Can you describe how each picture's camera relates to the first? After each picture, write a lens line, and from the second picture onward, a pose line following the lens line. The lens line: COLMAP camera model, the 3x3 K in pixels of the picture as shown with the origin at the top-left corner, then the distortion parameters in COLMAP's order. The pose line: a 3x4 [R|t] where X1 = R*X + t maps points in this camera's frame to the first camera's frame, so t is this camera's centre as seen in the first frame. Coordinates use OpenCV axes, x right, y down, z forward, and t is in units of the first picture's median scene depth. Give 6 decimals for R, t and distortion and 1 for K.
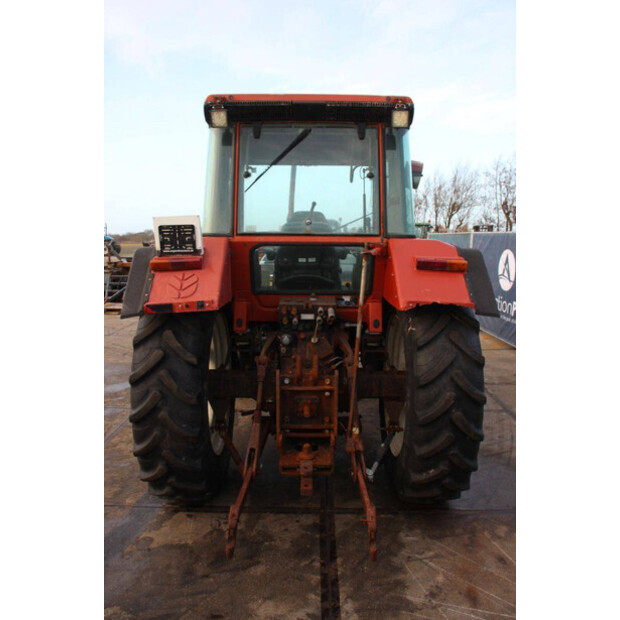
lens RADIAL K [[494.0, 0, 313.3], [0, 494.0, 320.2], [0, 0, 1]] dist [-0.147477, 0.087264]
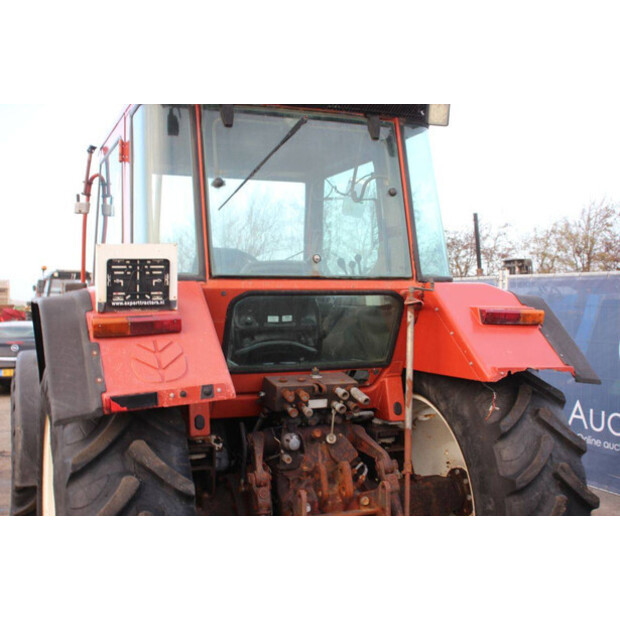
lens RADIAL K [[736.5, 0, 312.5], [0, 736.5, 322.3], [0, 0, 1]] dist [0.002183, 0.000000]
pose [[0.928181, -0.025118, 0.371281, -0.405315], [0.074229, 0.990166, -0.118580, 0.001449], [-0.364652, 0.137624, 0.920917, 0.109488]]
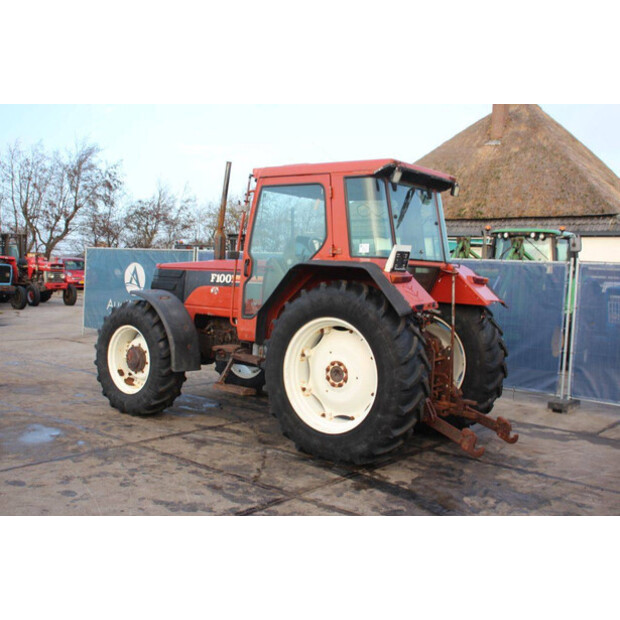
lens RADIAL K [[699.1, 0, 313.4], [0, 699.1, 305.4], [0, 0, 1]] dist [-0.044937, 0.000000]
pose [[0.614593, -0.019805, 0.788596, -2.046038], [0.069162, 0.997188, -0.028857, 0.005375], [-0.785807, 0.072277, 0.614234, -0.052696]]
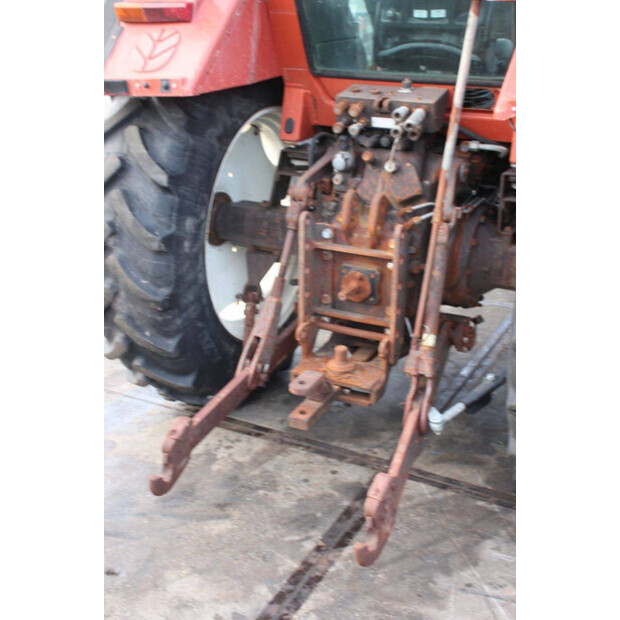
lens RADIAL K [[833.2, 0, 313.5], [0, 833.2, 315.4], [0, 0, 1]] dist [0.041868, 0.000000]
pose [[0.891791, 0.170919, -0.418922, 0.372328], [-0.077365, 0.969871, 0.231010, -0.008245], [0.445785, -0.173603, 0.878145, 0.126751]]
